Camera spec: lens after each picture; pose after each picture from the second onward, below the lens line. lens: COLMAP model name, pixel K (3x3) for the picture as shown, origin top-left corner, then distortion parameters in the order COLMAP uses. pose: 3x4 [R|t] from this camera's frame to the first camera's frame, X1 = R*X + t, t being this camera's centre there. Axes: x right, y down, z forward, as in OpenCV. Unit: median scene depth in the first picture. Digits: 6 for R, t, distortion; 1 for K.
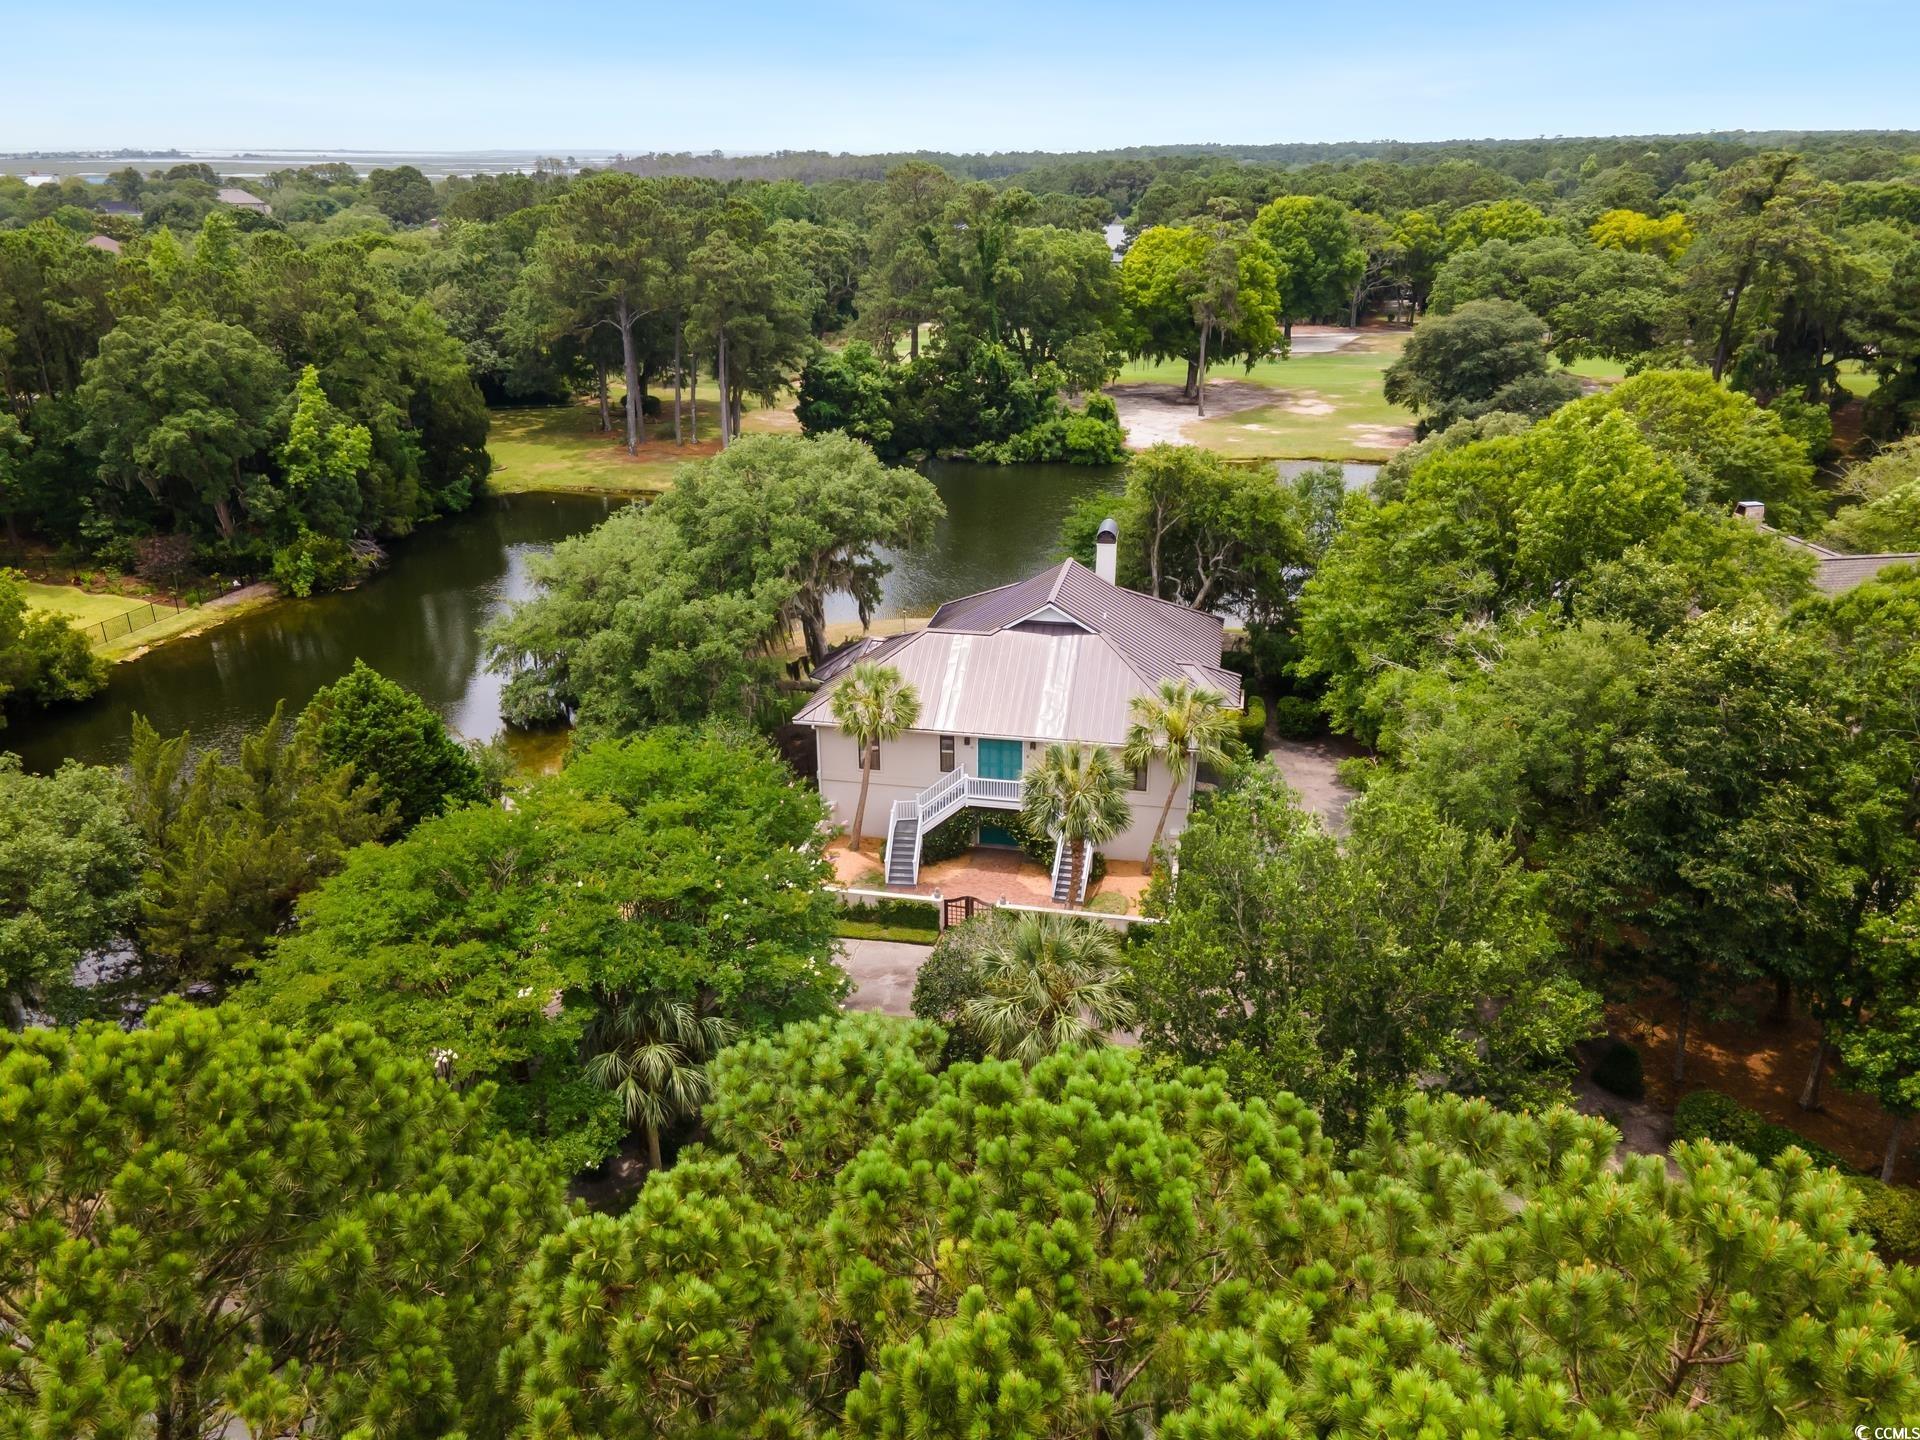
lens RADIAL K [[1394.7, 0, 960.0], [0, 1394.7, 720.0], [0, 0, 1]] dist [0.008582, 0.086494]
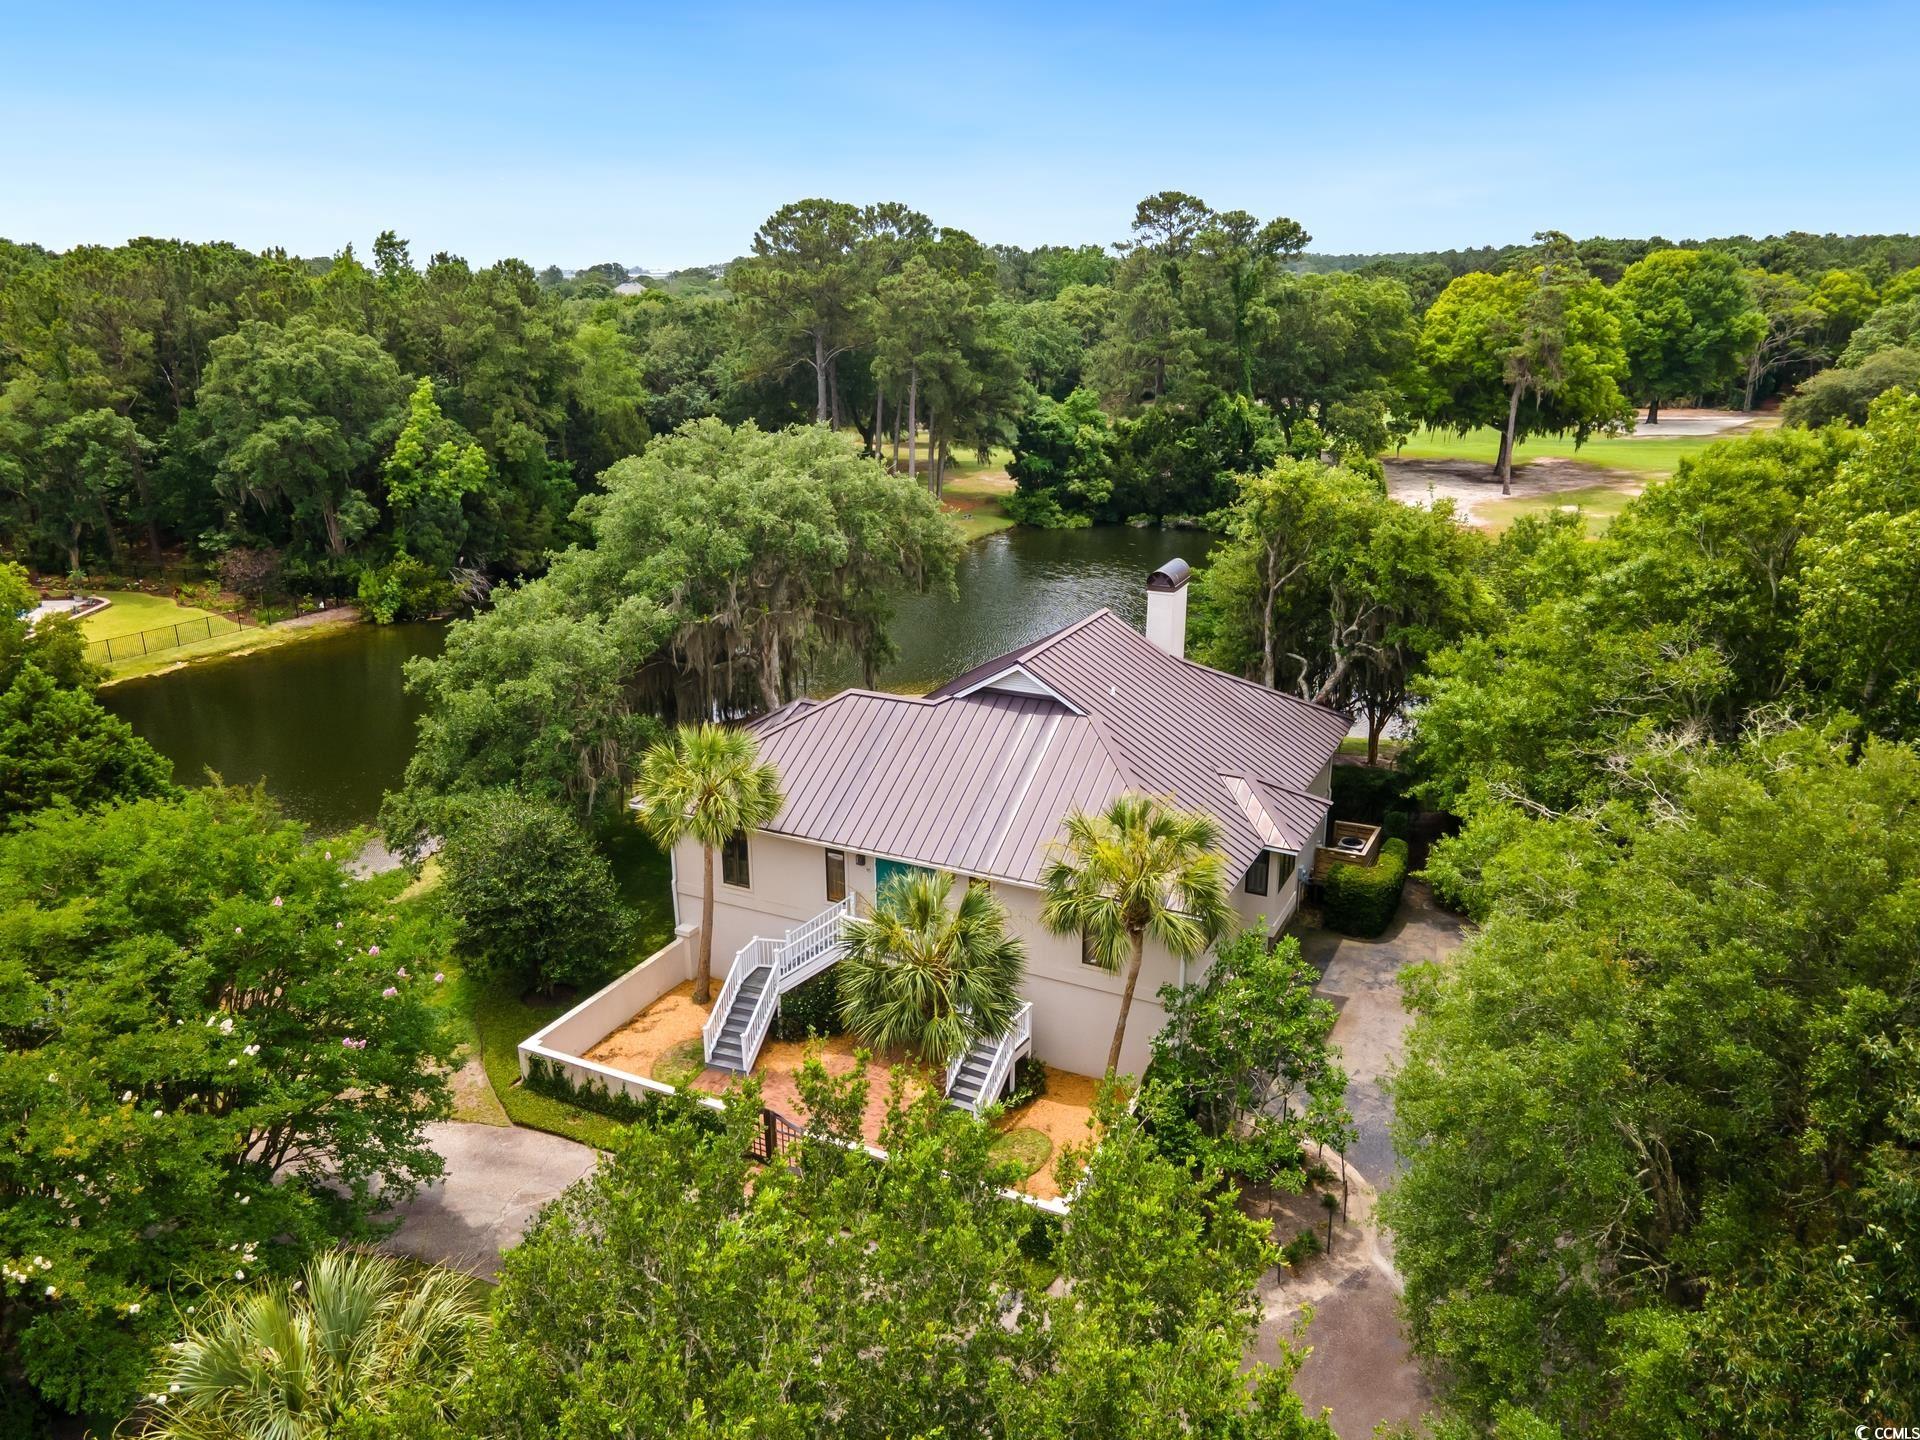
lens RADIAL K [[1394.7, 0, 960.0], [0, 1394.7, 720.0], [0, 0, 1]] dist [0.008582, 0.086494]
pose [[0.965472, 0.081198, -0.247528, 0.112625], [-0.098508, 0.993424, -0.058349, -0.009020], [0.241162, 0.080718, 0.967122, 0.197535]]
